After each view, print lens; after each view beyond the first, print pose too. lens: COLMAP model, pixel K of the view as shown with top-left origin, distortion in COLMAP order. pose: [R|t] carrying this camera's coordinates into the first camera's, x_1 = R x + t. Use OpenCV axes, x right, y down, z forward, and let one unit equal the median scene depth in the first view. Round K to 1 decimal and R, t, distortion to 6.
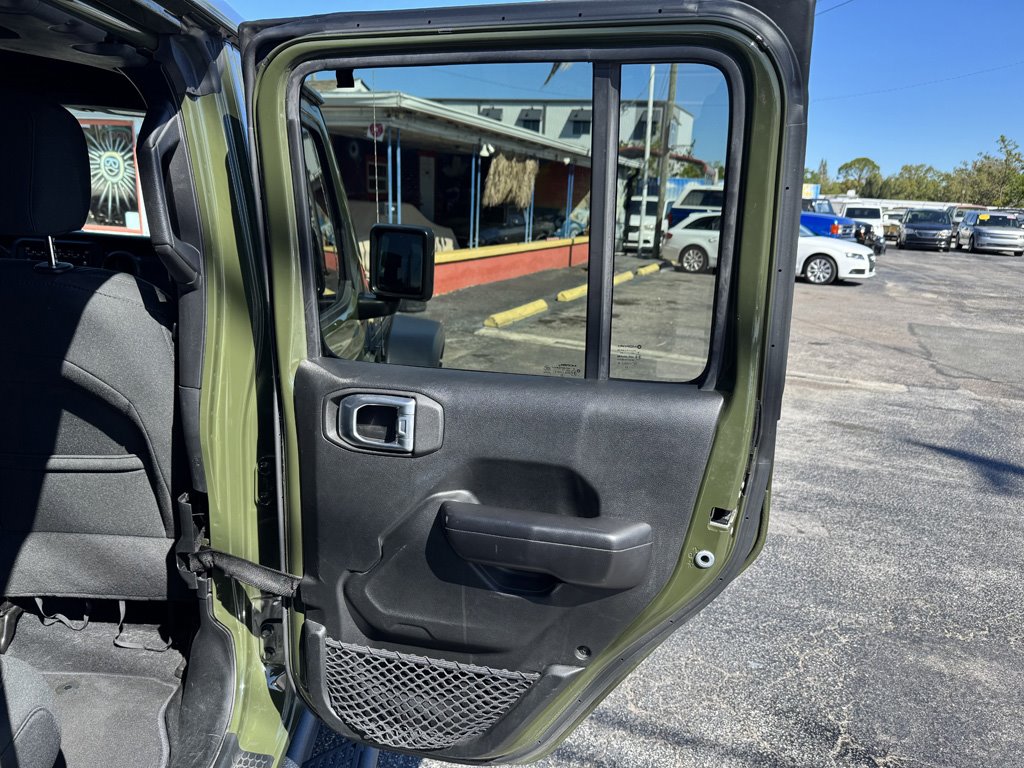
lens RADIAL K [[739.8, 0, 490.2], [0, 739.8, 408.0], [0, 0, 1]] dist [0.010410, -0.017983]
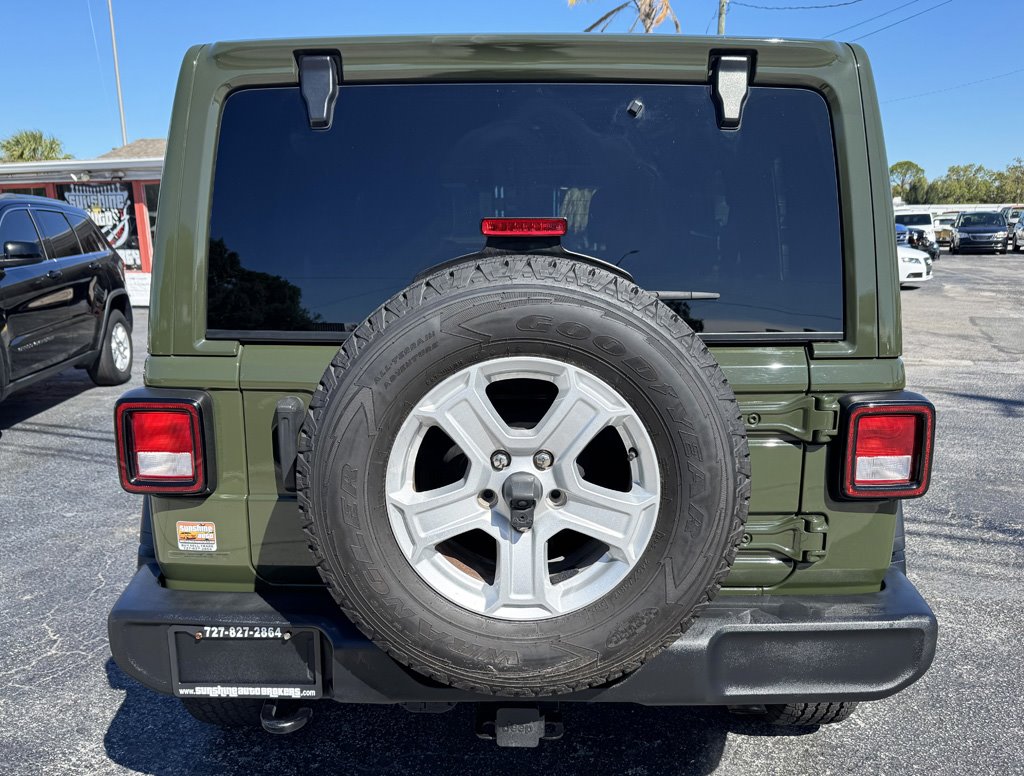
lens RADIAL K [[802.7, 0, 480.7], [0, 802.7, 424.5], [0, 0, 1]] dist [-0.001072, -0.001755]
pose [[0.997895, -0.052836, -0.037603, -0.053127], [0.051346, 0.997897, -0.039553, 0.025012], [0.039614, 0.037539, 0.998510, -0.090767]]
